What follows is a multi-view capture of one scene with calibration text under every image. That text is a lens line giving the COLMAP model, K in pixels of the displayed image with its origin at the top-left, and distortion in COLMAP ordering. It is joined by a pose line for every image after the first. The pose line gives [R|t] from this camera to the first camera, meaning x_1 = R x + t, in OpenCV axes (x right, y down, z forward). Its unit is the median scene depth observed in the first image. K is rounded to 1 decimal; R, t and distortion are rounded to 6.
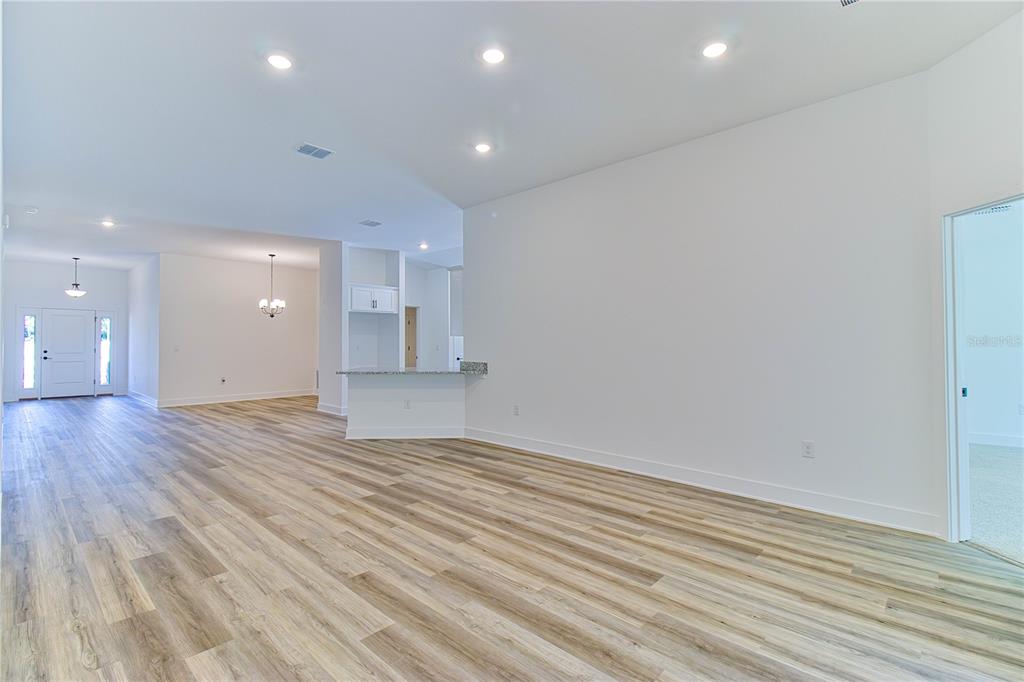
lens RADIAL K [[469.6, 0, 540.6], [0, 469.6, 336.7], [0, 0, 1]] dist [0.003493, -0.000083]
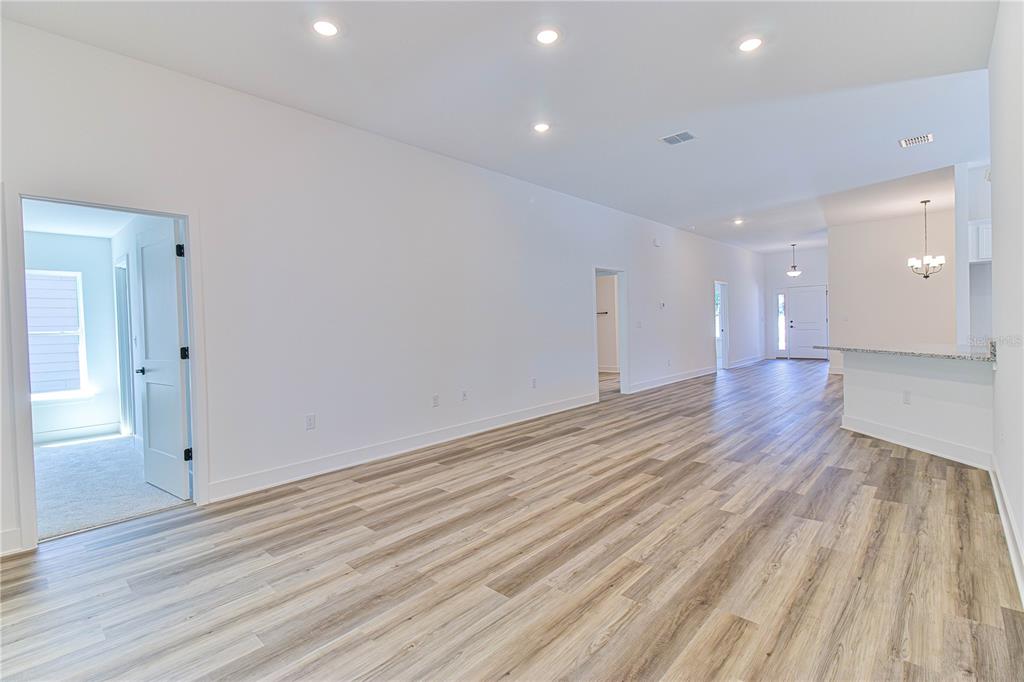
lens RADIAL K [[466.6, 0, 483.7], [0, 466.6, 342.5], [0, 0, 1]] dist [0.018176, -0.000142]
pose [[-0.055528, 0.038835, -0.997702, 0.807897], [0.043652, 0.998382, 0.036432, 0.017404], [0.997502, -0.041529, -0.057133, 0.764816]]
